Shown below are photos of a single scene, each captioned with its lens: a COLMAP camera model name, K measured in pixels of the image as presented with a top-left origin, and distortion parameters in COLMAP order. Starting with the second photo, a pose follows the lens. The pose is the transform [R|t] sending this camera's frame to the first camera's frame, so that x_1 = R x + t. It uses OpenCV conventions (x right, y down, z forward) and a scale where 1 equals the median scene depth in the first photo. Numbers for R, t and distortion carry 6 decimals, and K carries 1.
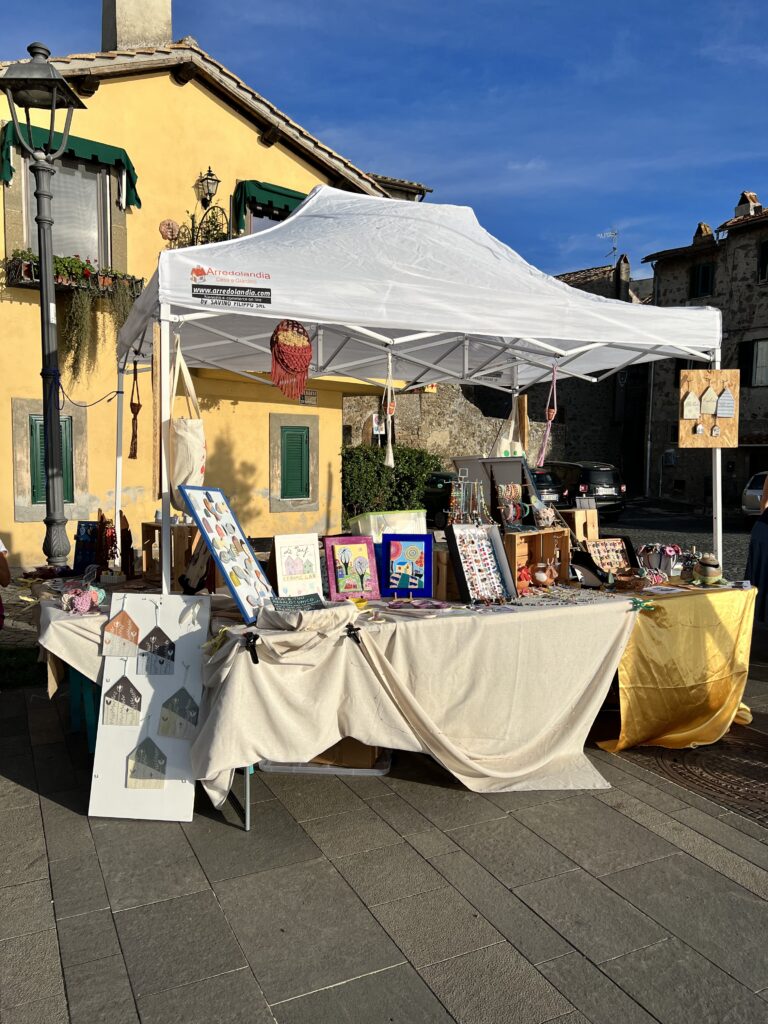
lens RADIAL K [[793.5, 0, 385.4], [0, 793.5, 517.7], [0, 0, 1]] dist [0.051656, -0.068870]
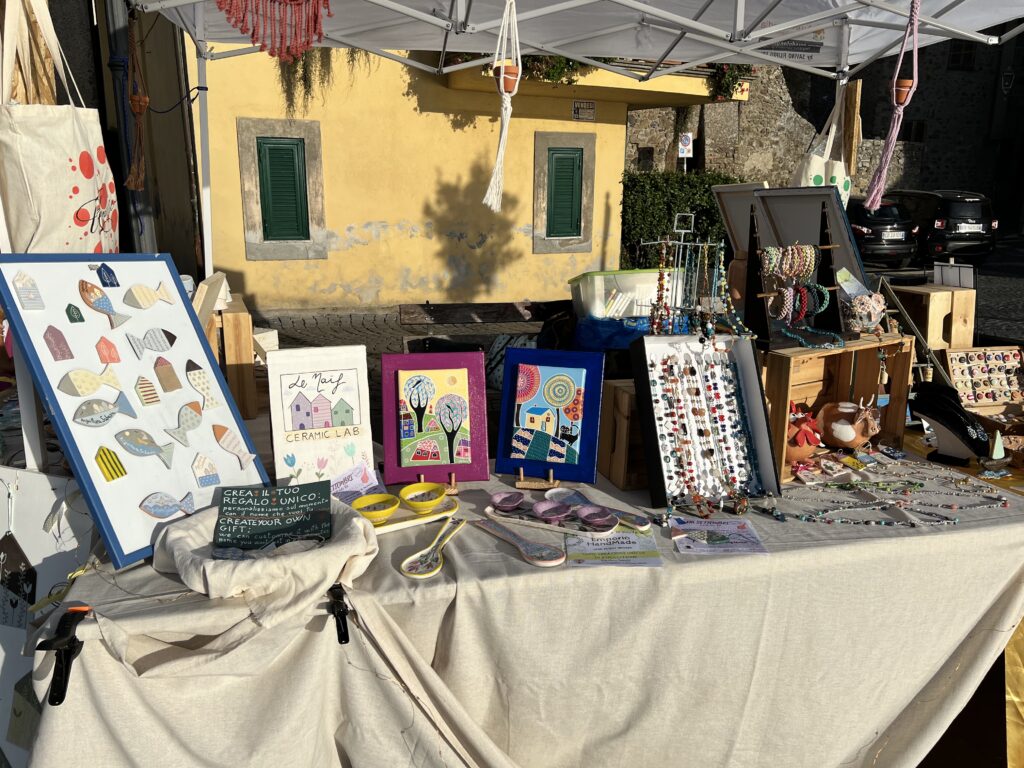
lens RADIAL K [[793.5, 0, 502.4], [0, 793.5, 388.6], [0, 0, 1]] dist [0.051656, -0.068870]
pose [[0.970088, 0.058587, -0.235577, 0.082704], [-0.016991, 0.984446, 0.174862, -0.030471], [0.242158, -0.165629, 0.955995, 0.371966]]
